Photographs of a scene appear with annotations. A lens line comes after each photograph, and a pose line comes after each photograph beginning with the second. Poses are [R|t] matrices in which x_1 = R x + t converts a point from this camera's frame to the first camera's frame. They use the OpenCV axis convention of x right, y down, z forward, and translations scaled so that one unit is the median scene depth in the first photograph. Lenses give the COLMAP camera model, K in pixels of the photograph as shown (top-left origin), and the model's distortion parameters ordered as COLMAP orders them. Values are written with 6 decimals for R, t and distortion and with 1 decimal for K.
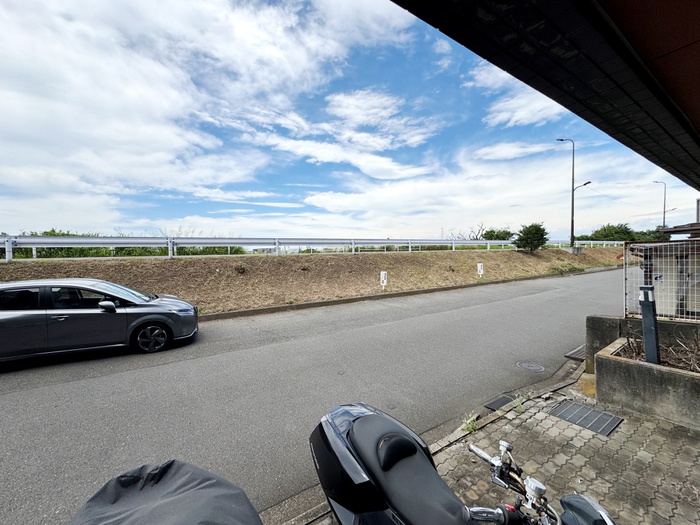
lens RADIAL K [[281.3, 0, 354.0], [0, 281.3, 266.2], [0, 0, 1]] dist [0.000988, -0.000718]
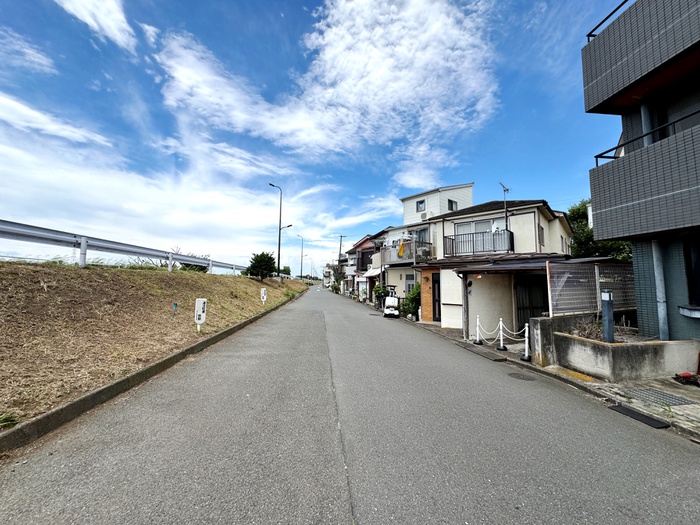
lens RADIAL K [[281.3, 0, 347.4], [0, 281.3, 263.6], [0, 0, 1]] dist [0.000988, -0.000718]
pose [[0.454445, 0.080697, 0.887112, -0.176267], [0.030937, 0.993857, -0.106255, 0.012358], [-0.890237, 0.075732, 0.449157, 0.321934]]
